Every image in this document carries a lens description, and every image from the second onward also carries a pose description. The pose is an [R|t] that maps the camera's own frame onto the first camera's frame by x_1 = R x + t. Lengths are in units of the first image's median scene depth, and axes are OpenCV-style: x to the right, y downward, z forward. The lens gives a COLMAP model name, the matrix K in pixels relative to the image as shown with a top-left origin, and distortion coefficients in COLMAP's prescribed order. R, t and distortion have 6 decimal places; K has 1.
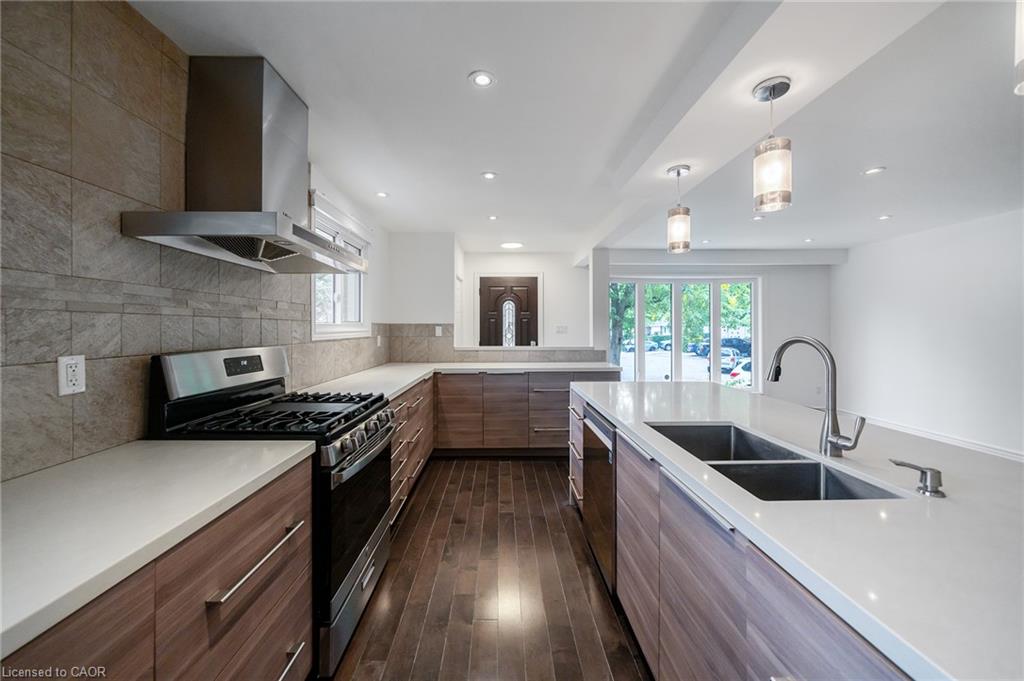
lens RADIAL K [[381.2, 0, 511.3], [0, 381.2, 331.3], [0, 0, 1]] dist [0.000037, 0.000000]
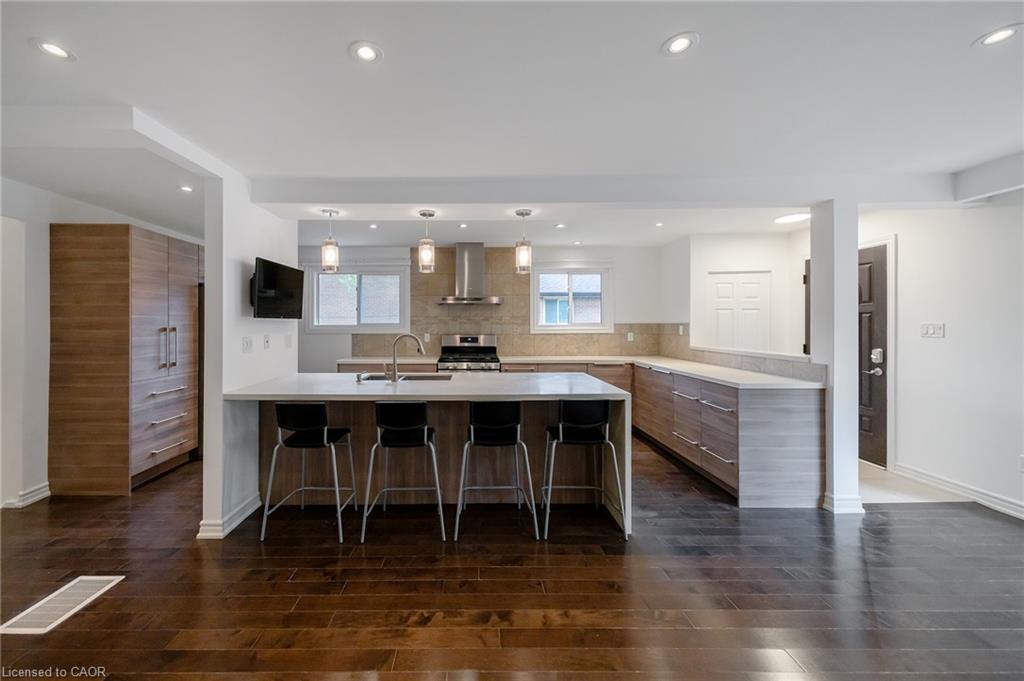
lens RADIAL K [[381.2, 0, 512.3], [0, 381.2, 329.9], [0, 0, 1]] dist [0.000037, 0.000000]
pose [[-0.028759, 0.004856, -0.999575, 1.566722], [-0.006031, 0.999969, 0.005031, -0.005415], [0.999568, 0.006173, -0.028728, 0.985191]]
